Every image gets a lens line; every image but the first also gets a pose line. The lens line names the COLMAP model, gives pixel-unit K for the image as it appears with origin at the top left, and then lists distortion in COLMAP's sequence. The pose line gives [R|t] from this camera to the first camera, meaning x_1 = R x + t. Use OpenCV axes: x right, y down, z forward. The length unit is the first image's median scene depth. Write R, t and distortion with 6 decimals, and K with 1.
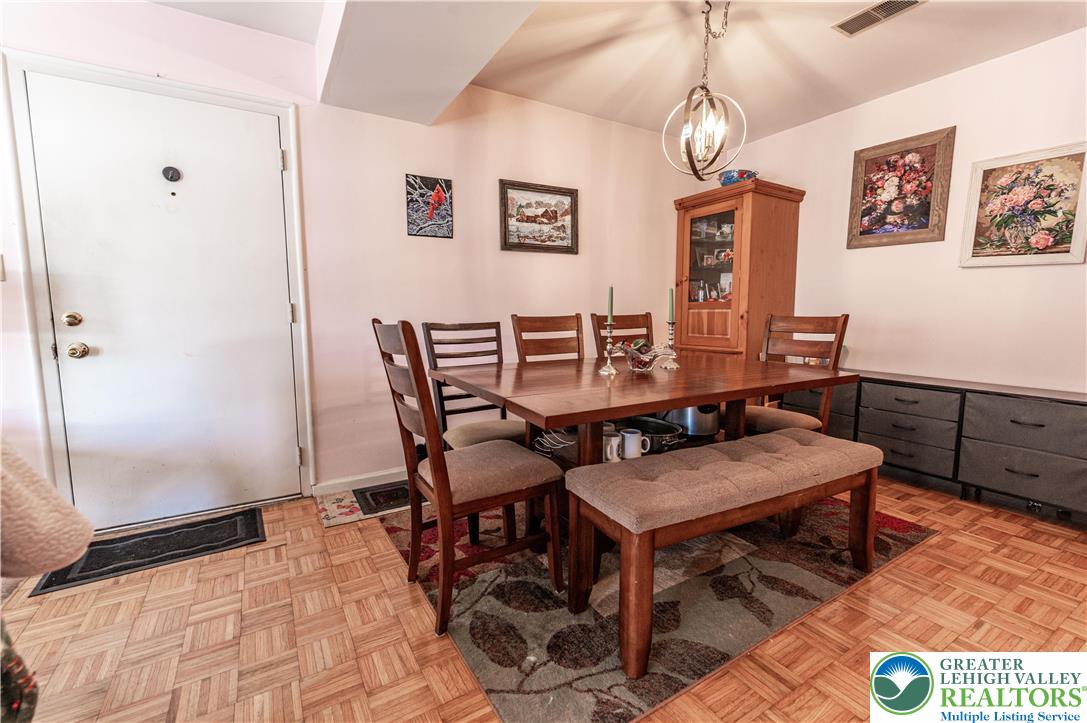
lens RADIAL K [[474.3, 0, 552.8], [0, 474.3, 361.2], [0, 0, 1]] dist [0.000334, 0.000269]
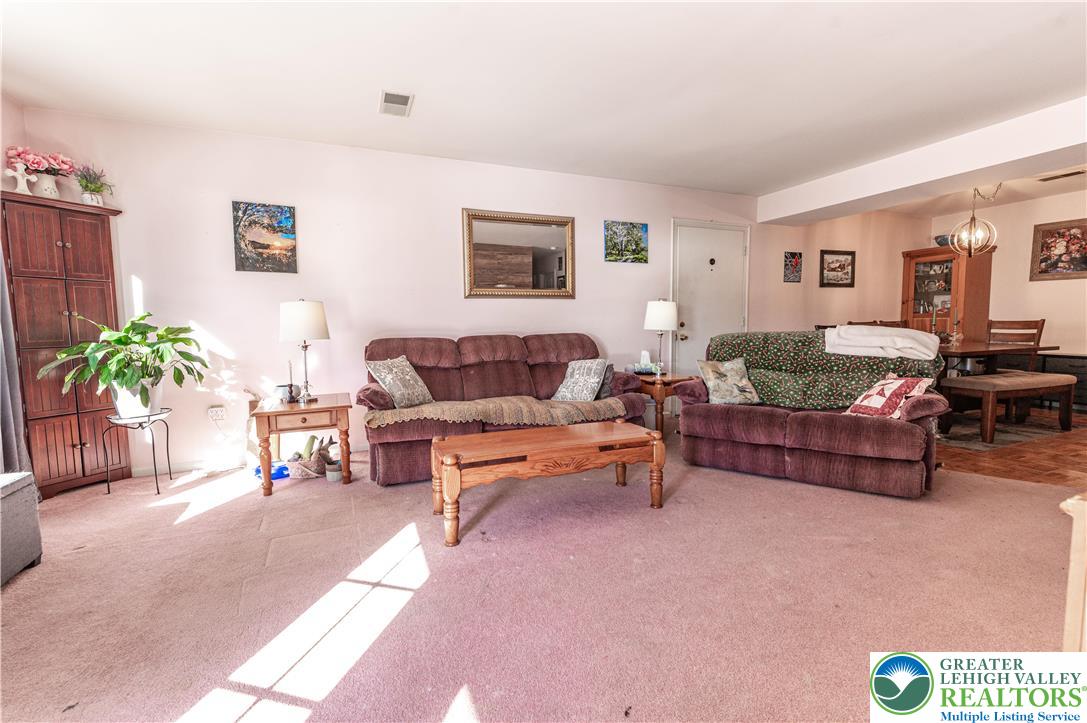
lens RADIAL K [[469.5, 0, 549.4], [0, 469.5, 360.3], [0, 0, 1]] dist [0.000592, 0.000369]
pose [[0.989117, 0.002695, -0.147108, -1.048007], [-0.006488, 0.999659, -0.025306, 0.125193], [0.146990, 0.025985, 0.988797, -1.145217]]
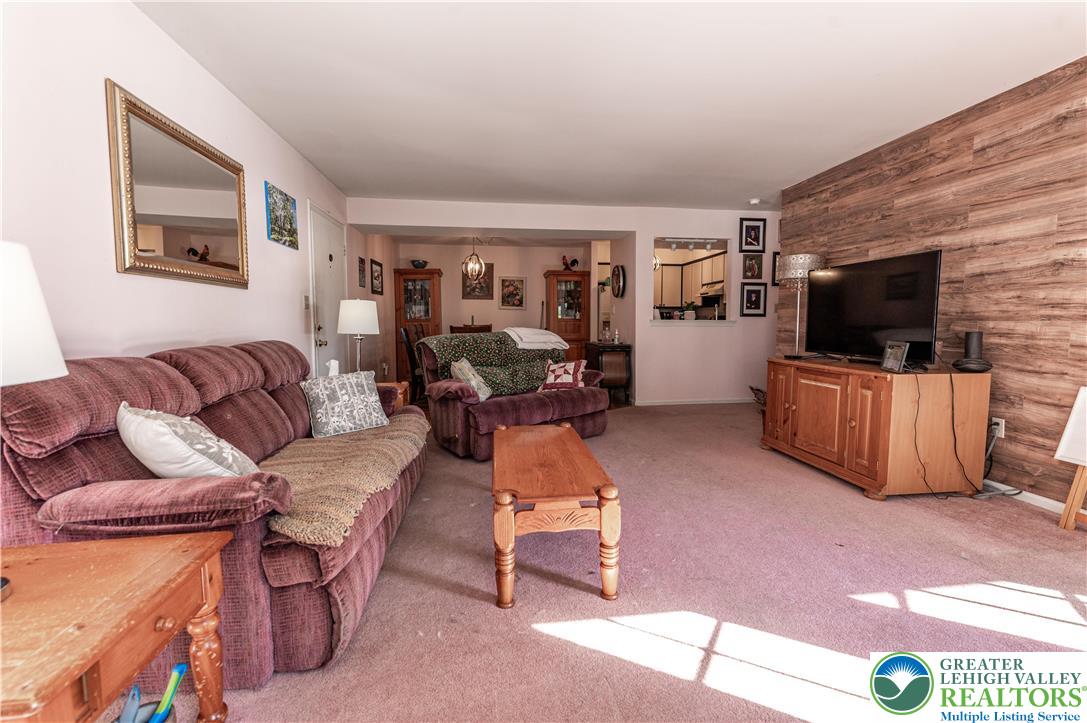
lens RADIAL K [[474.3, 0, 552.8], [0, 474.3, 361.2], [0, 0, 1]] dist [0.000334, 0.000269]
pose [[0.395652, -0.076189, 0.915235, -1.965392], [0.102250, 0.994012, 0.038544, 0.061347], [-0.912691, 0.078333, 0.401073, -0.566922]]
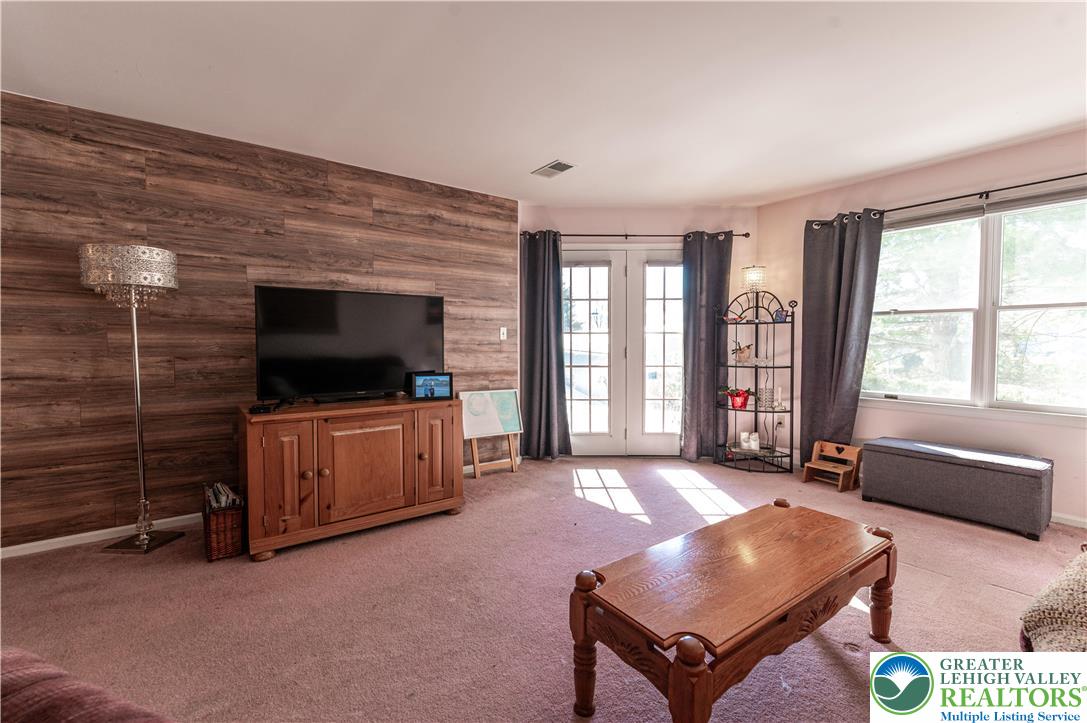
lens RADIAL K [[469.5, 0, 549.4], [0, 469.5, 360.3], [0, 0, 1]] dist [0.000592, 0.000369]
pose [[-0.994837, 0.007287, -0.101223, -0.867474], [-0.008184, 0.988410, 0.151589, -0.072864], [0.101154, 0.151635, -0.983247, 0.328444]]
